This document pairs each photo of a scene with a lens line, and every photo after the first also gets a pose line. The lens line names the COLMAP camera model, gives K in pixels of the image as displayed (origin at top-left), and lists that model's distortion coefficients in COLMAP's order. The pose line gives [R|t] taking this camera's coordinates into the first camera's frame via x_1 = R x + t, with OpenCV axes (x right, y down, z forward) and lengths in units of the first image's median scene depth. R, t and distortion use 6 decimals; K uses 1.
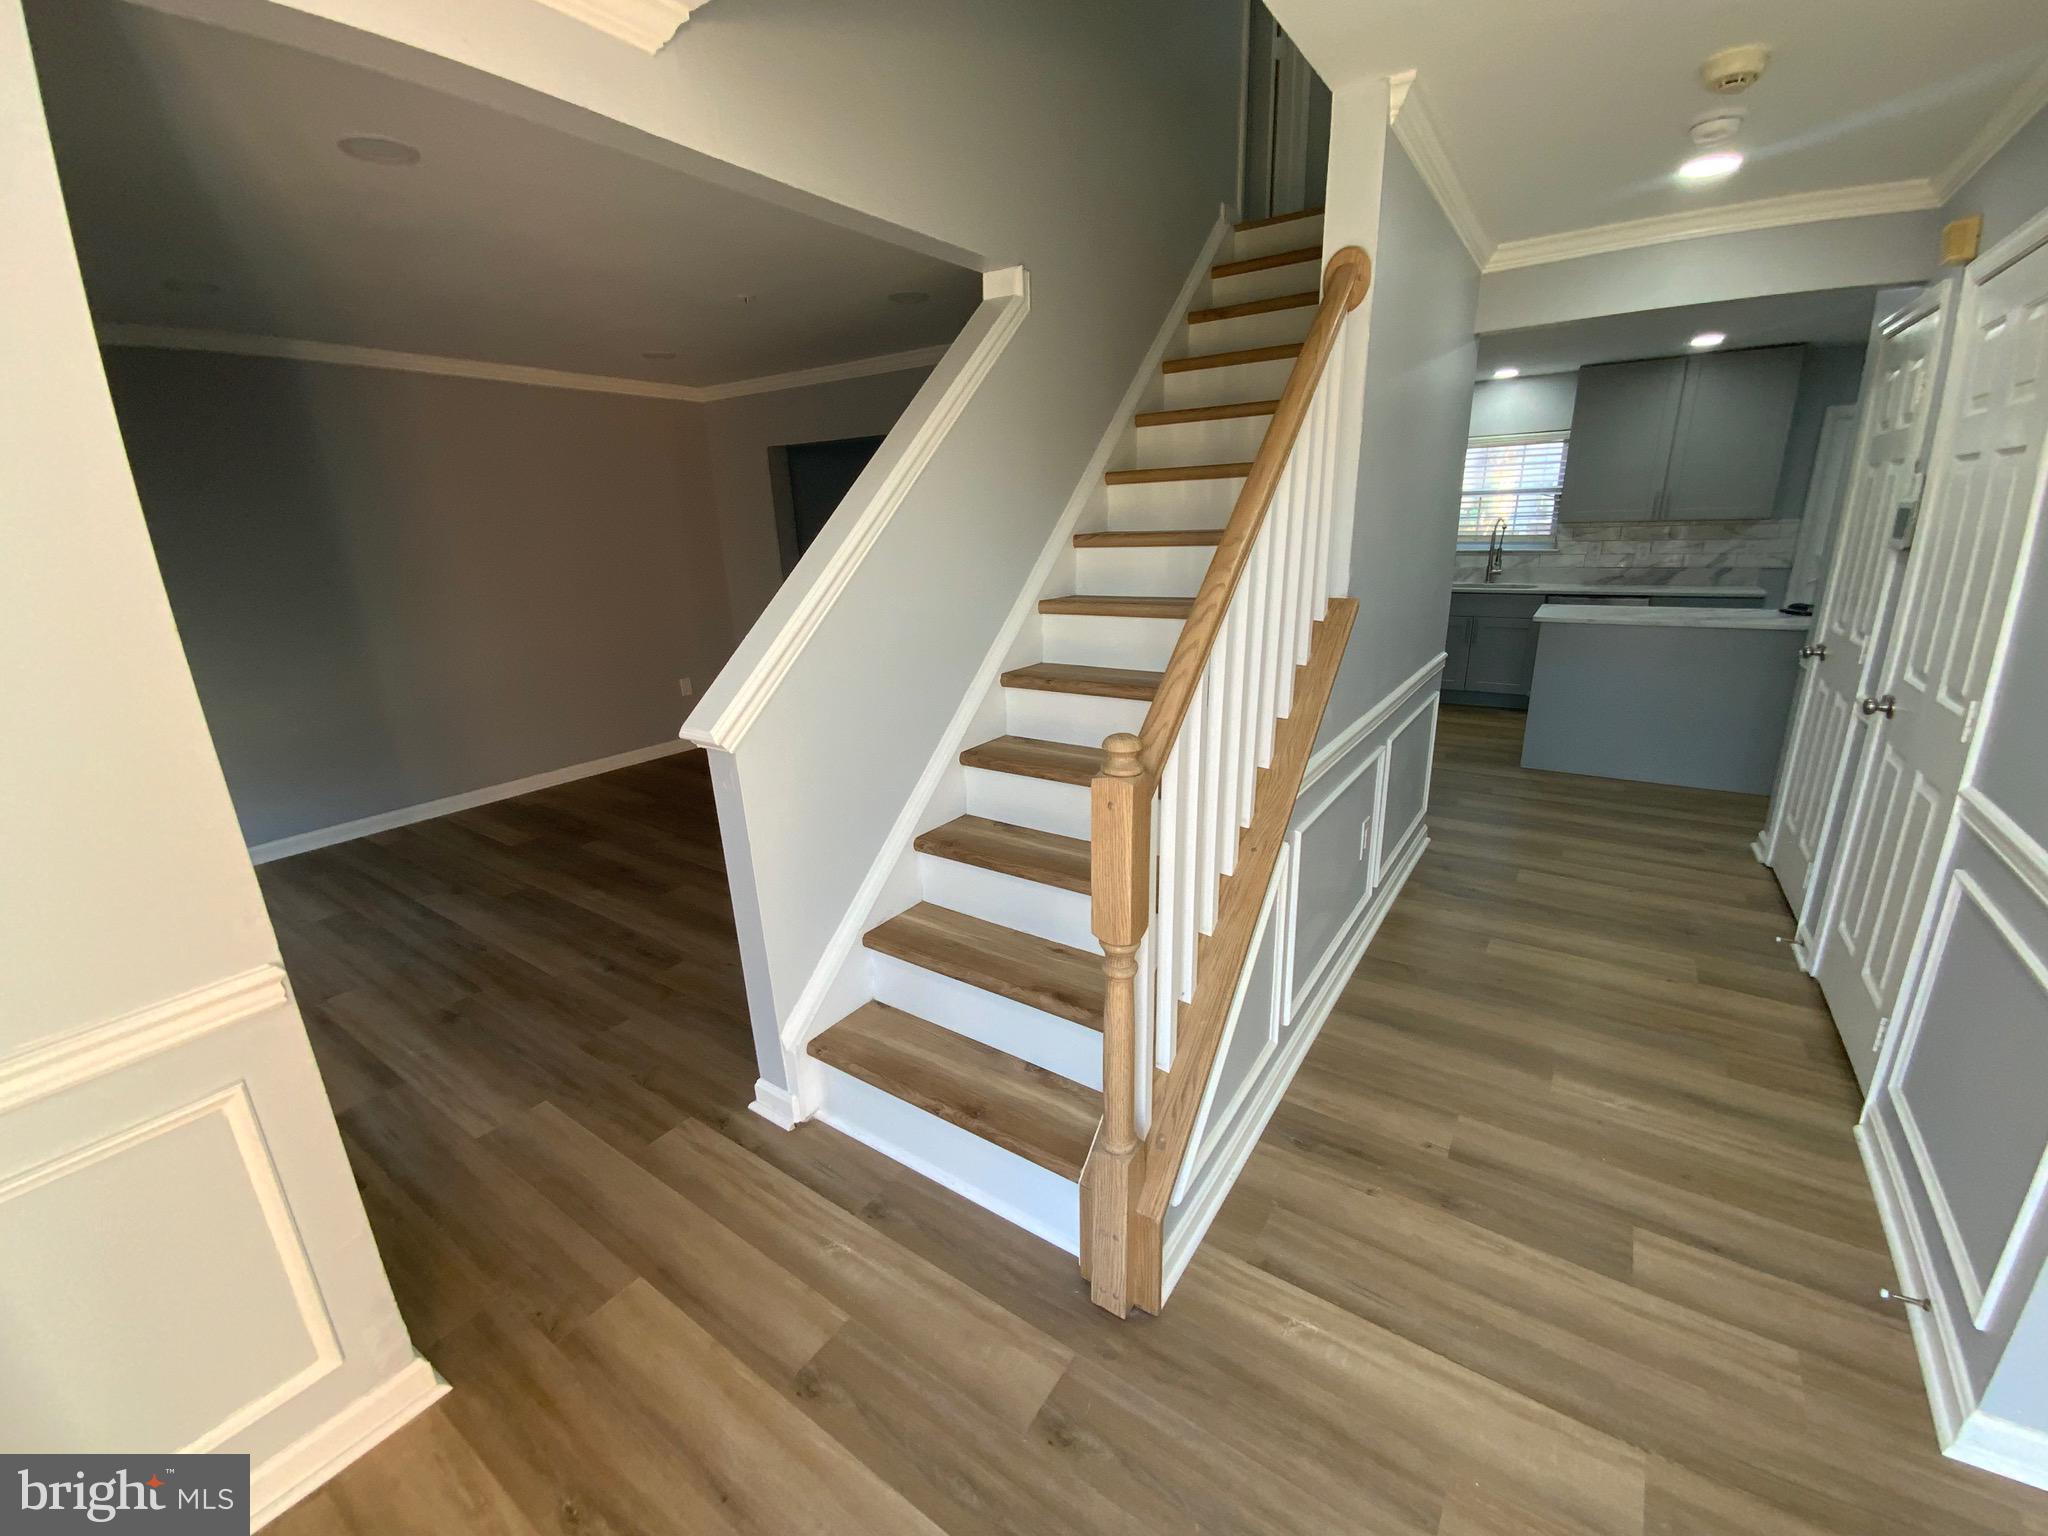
lens RADIAL K [[842.0, 0, 1024.0], [0, 842.0, 768.0], [0, 0, 1]] dist [0.019984, -0.017582]
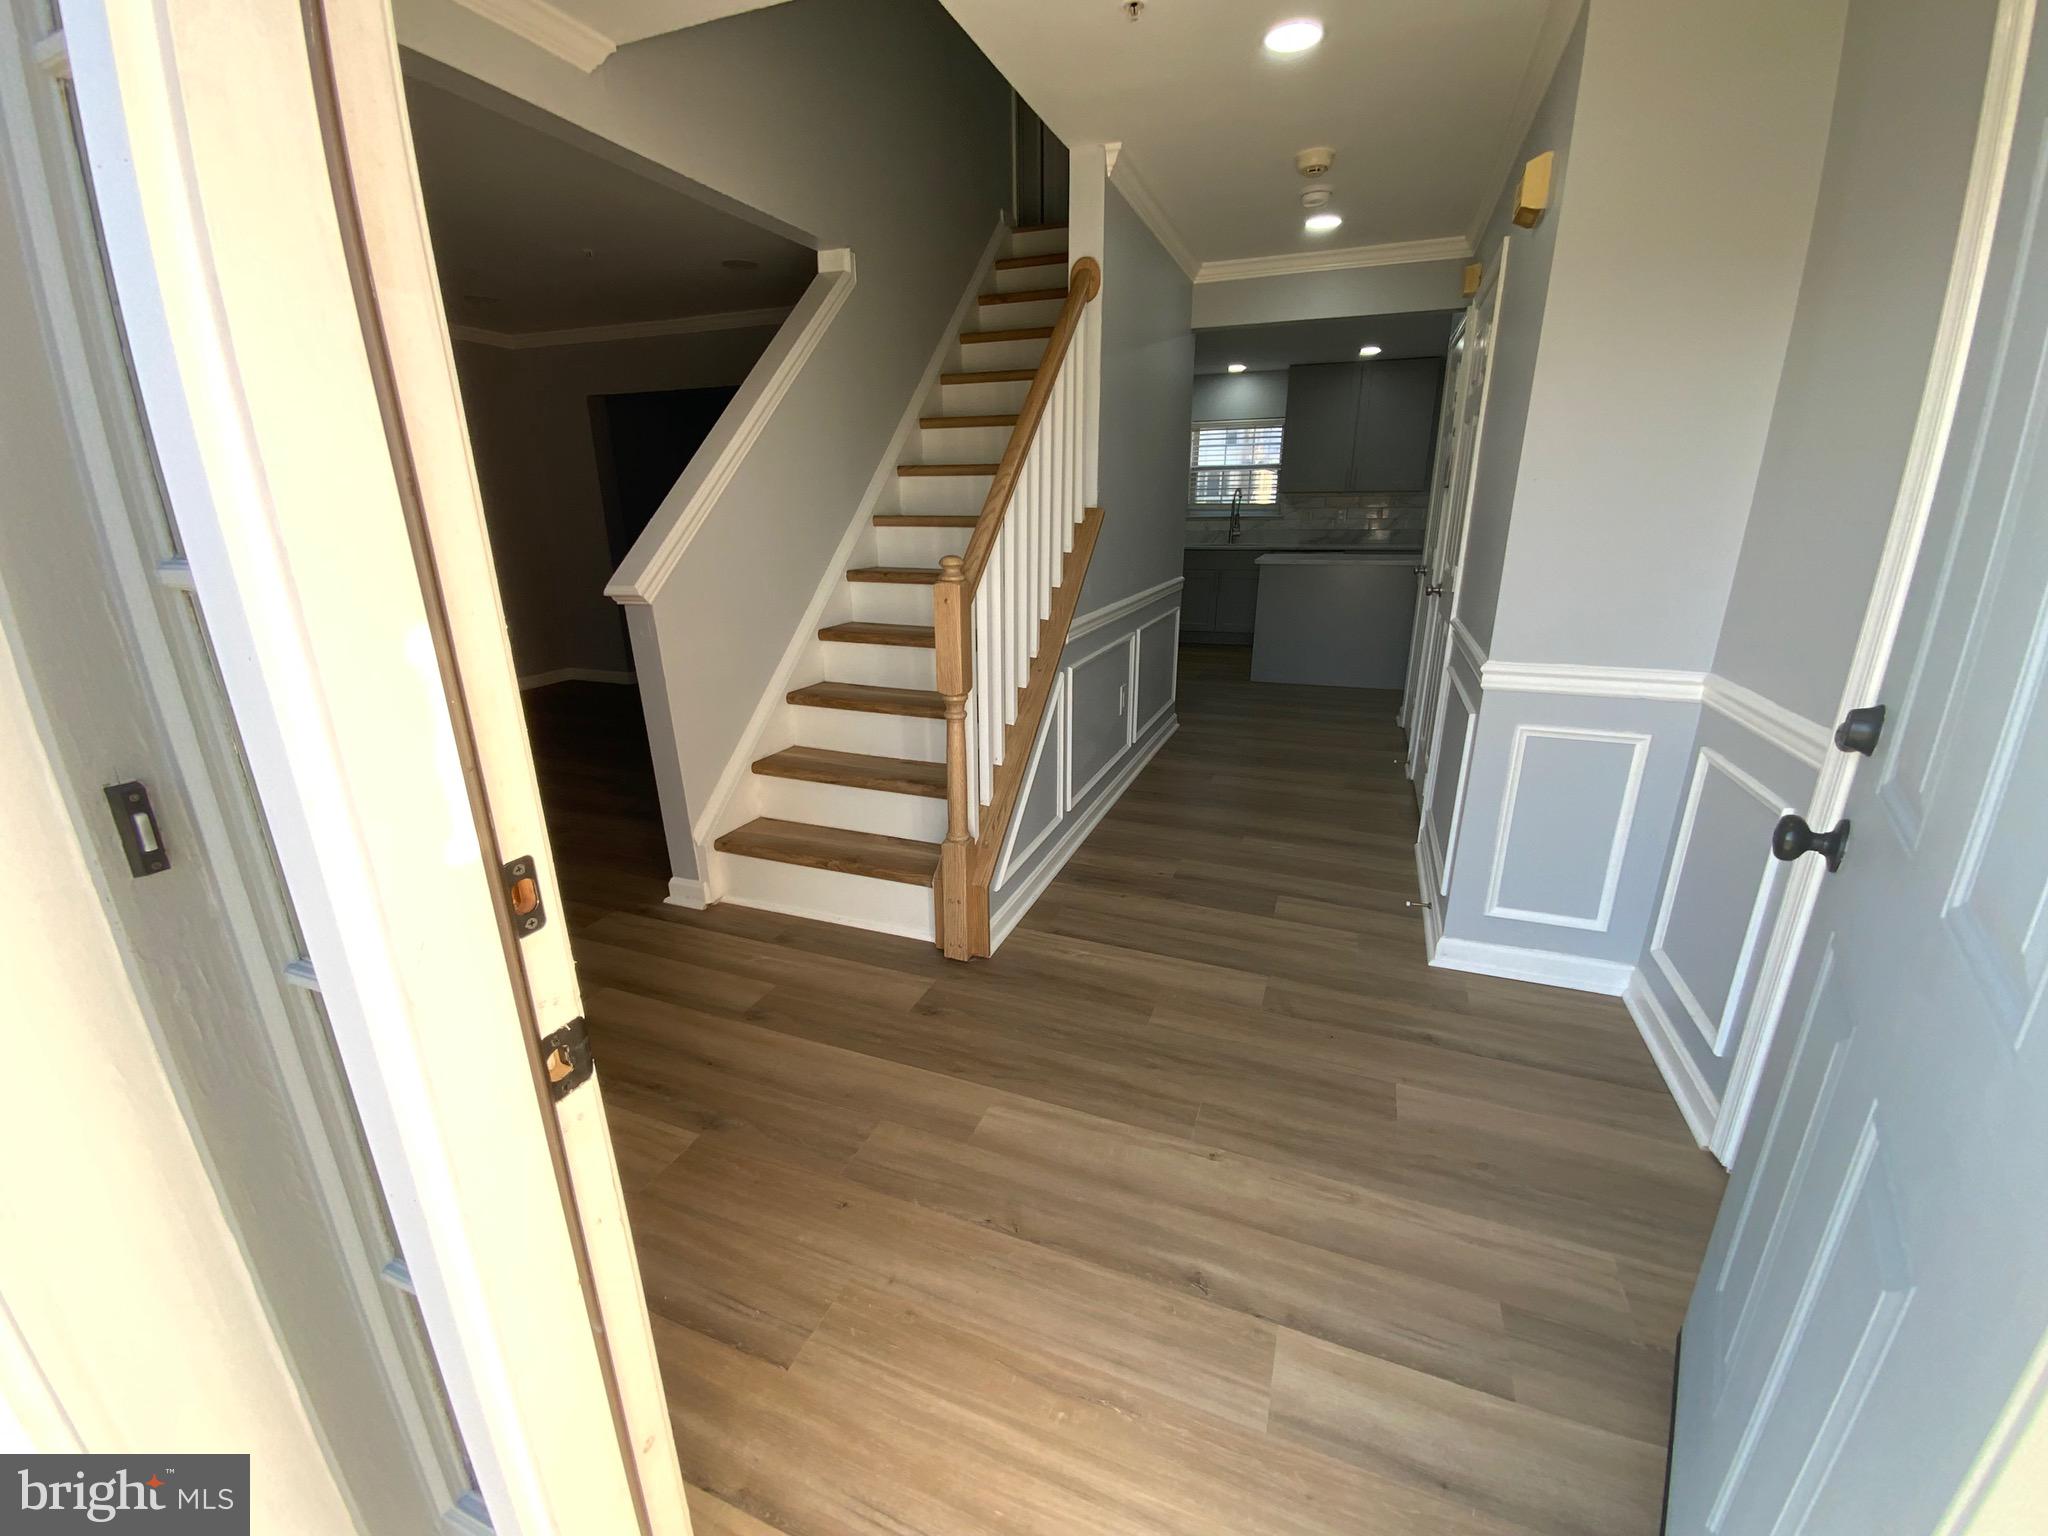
lens RADIAL K [[842.0, 0, 1024.0], [0, 842.0, 768.0], [0, 0, 1]] dist [0.019984, -0.017582]
pose [[0.973742, -0.045529, 0.223057, -0.081051], [0.041848, 0.998899, 0.021203, 0.216790], [-0.223777, -0.011312, 0.974575, -0.388417]]
